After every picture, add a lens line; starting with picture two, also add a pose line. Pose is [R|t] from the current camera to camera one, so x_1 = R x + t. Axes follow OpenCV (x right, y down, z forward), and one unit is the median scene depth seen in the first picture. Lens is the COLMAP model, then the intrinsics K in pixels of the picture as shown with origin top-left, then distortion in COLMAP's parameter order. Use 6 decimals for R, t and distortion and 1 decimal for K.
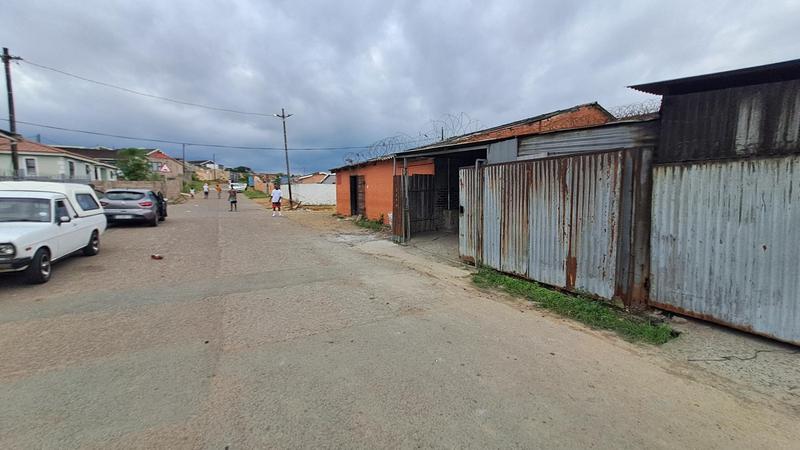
lens RADIAL K [[319.7, 0, 402.3], [0, 319.7, 224.2], [0, 0, 1]] dist [0.009996, 0.000263]
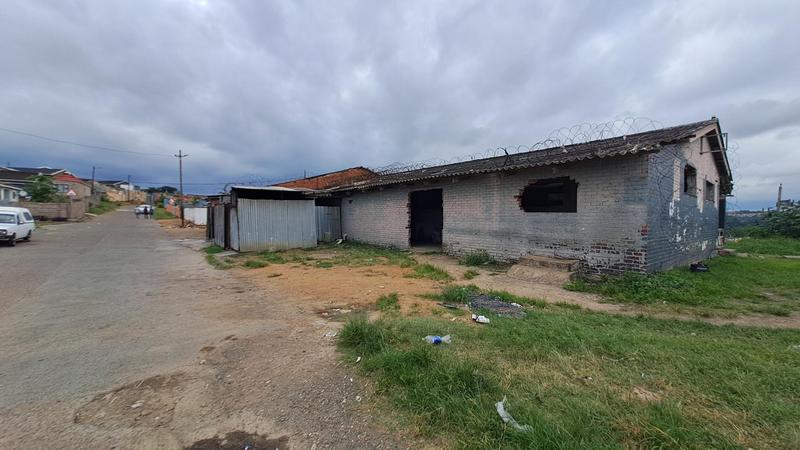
lens RADIAL K [[319.7, 0, 401.4], [0, 319.7, 224.9], [0, 0, 1]] dist [0.009996, 0.000263]
pose [[0.986152, 0.013251, 0.165311, 0.207742], [-0.000828, 0.997184, -0.074990, 0.027268], [-0.165840, 0.073815, 0.983386, -0.283586]]
